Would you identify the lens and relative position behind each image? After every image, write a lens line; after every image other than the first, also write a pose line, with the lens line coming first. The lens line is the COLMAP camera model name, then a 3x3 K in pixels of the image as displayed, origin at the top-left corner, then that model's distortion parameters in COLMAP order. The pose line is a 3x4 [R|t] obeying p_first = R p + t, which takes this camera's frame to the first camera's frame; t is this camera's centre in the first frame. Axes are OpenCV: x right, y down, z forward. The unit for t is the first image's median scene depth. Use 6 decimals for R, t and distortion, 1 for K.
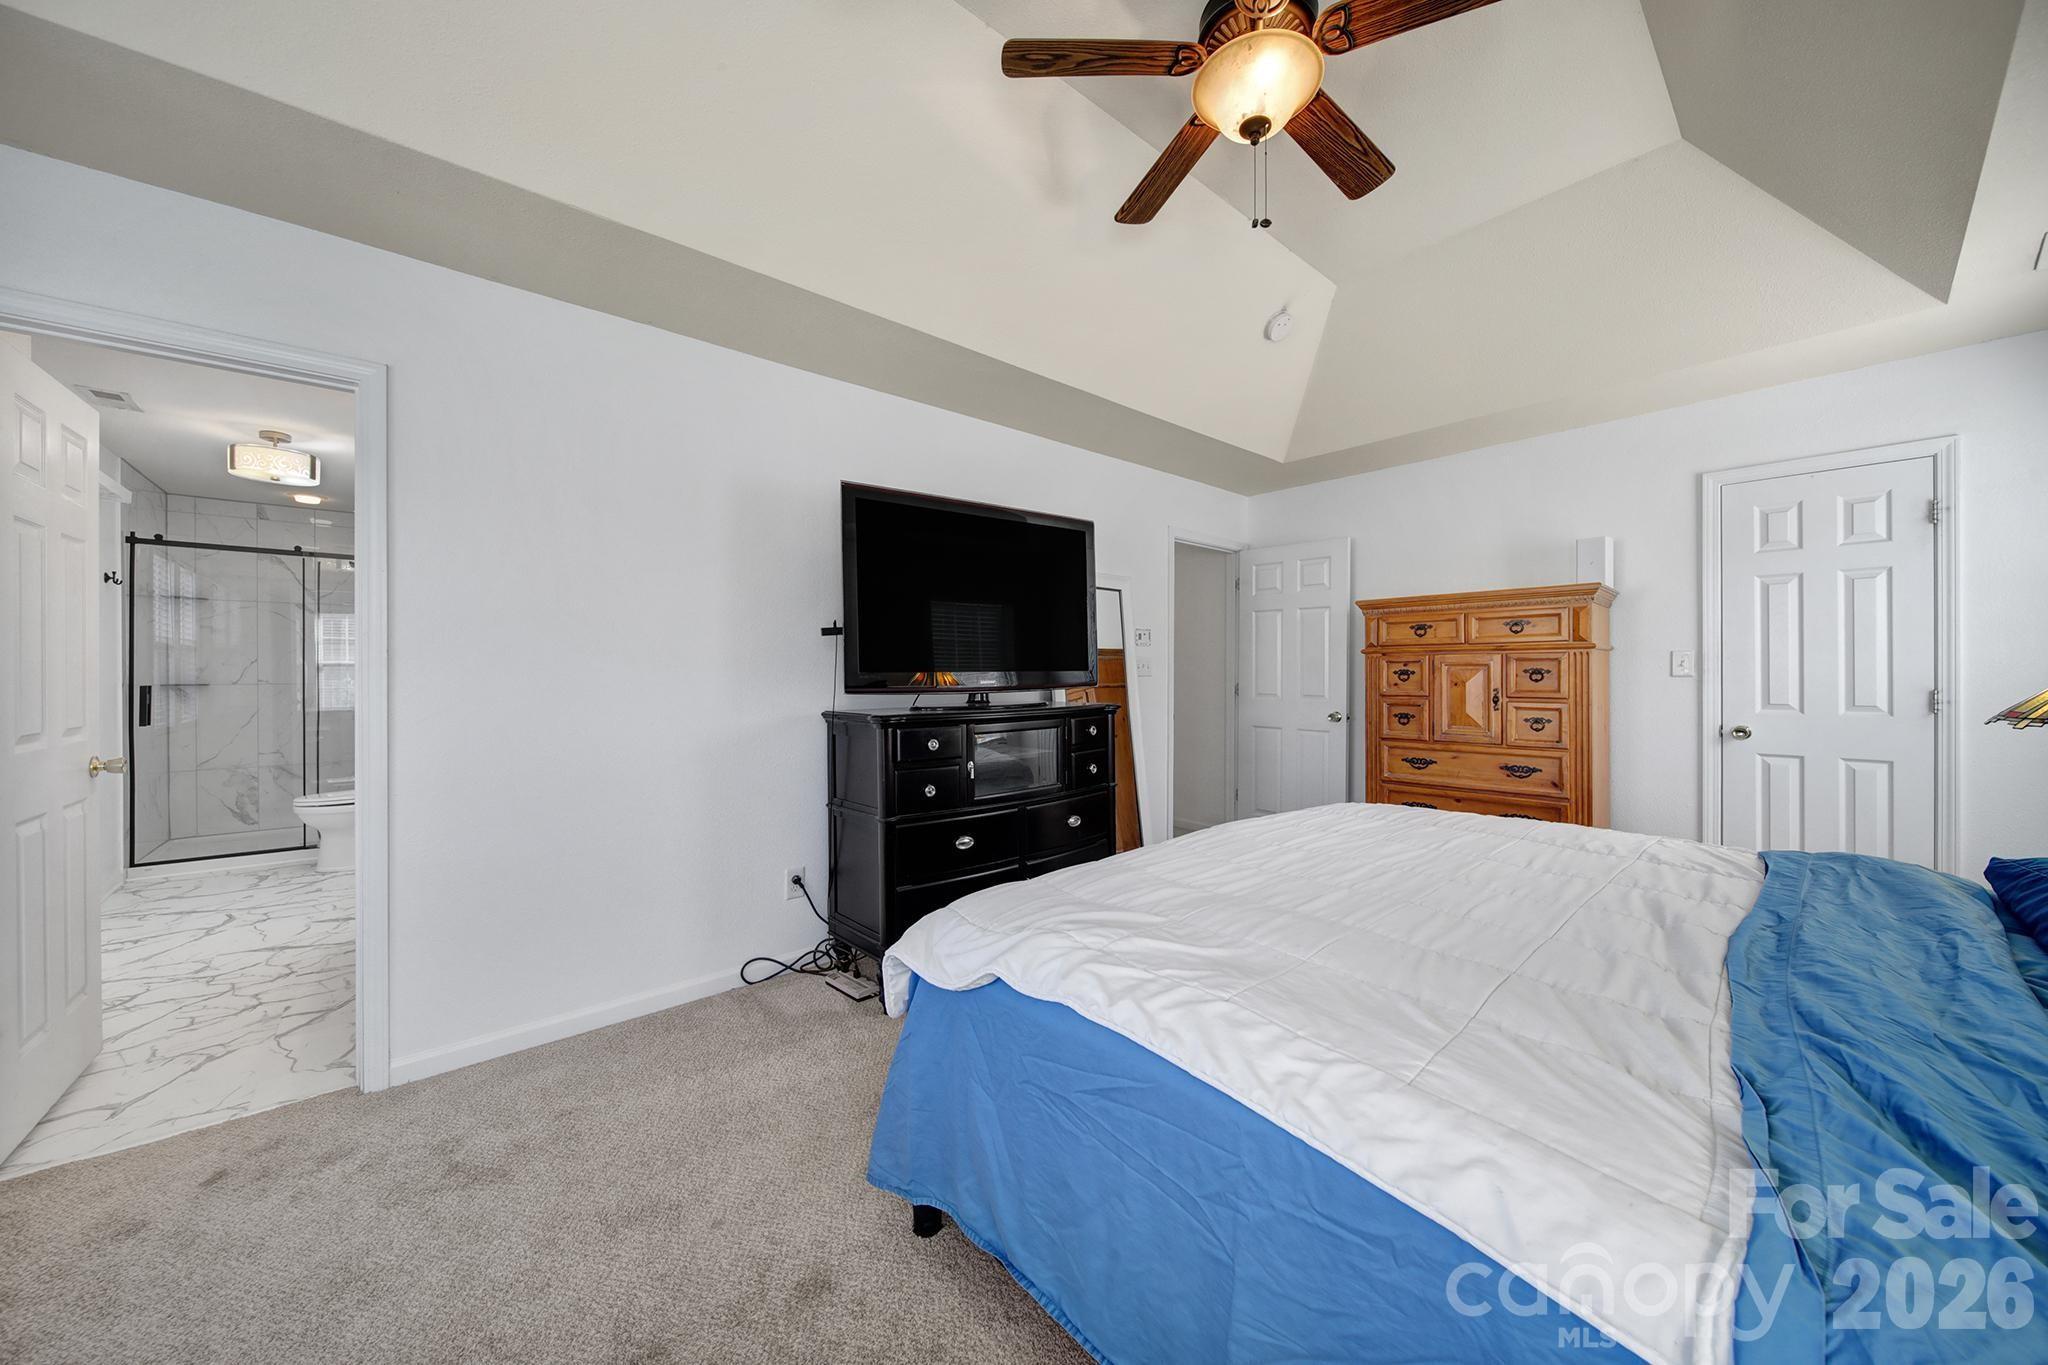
lens RADIAL K [[717.2, 0, 1041.5], [0, 717.2, 677.2], [0, 0, 1]] dist [-0.004272, -0.000601]
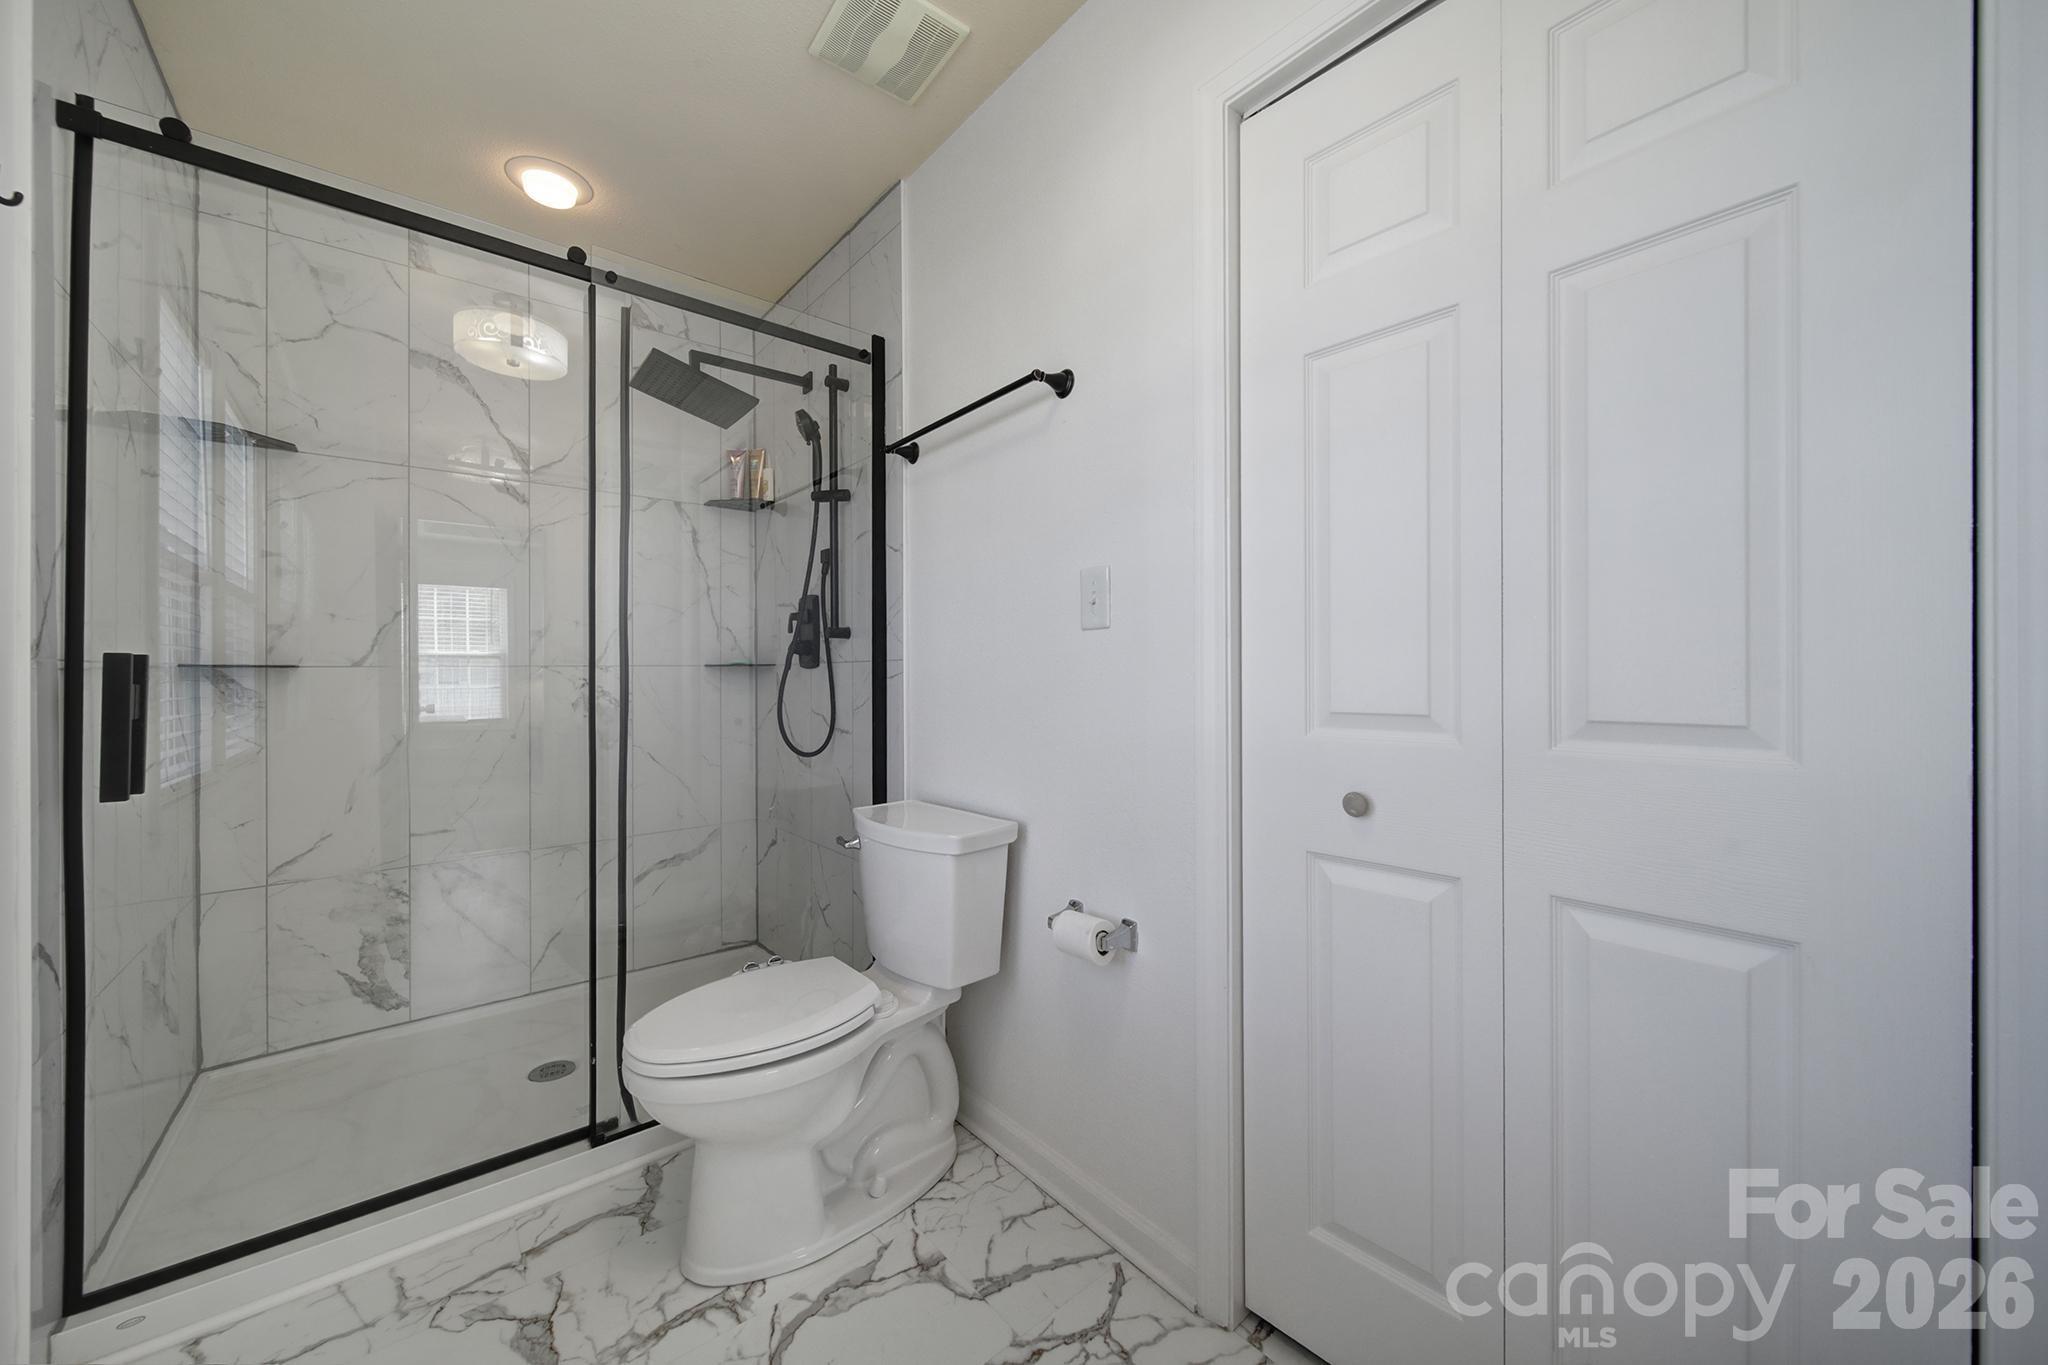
lens RADIAL K [[717.2, 0, 1017.8], [0, 717.2, 678.1], [0, 0, 1]] dist [-0.004272, -0.000601]
pose [[0.999705, -0.002135, -0.024197, -0.789936], [0.002019, 0.999986, -0.004813, 0.020881], [0.024207, 0.004763, 0.999696, 0.638482]]
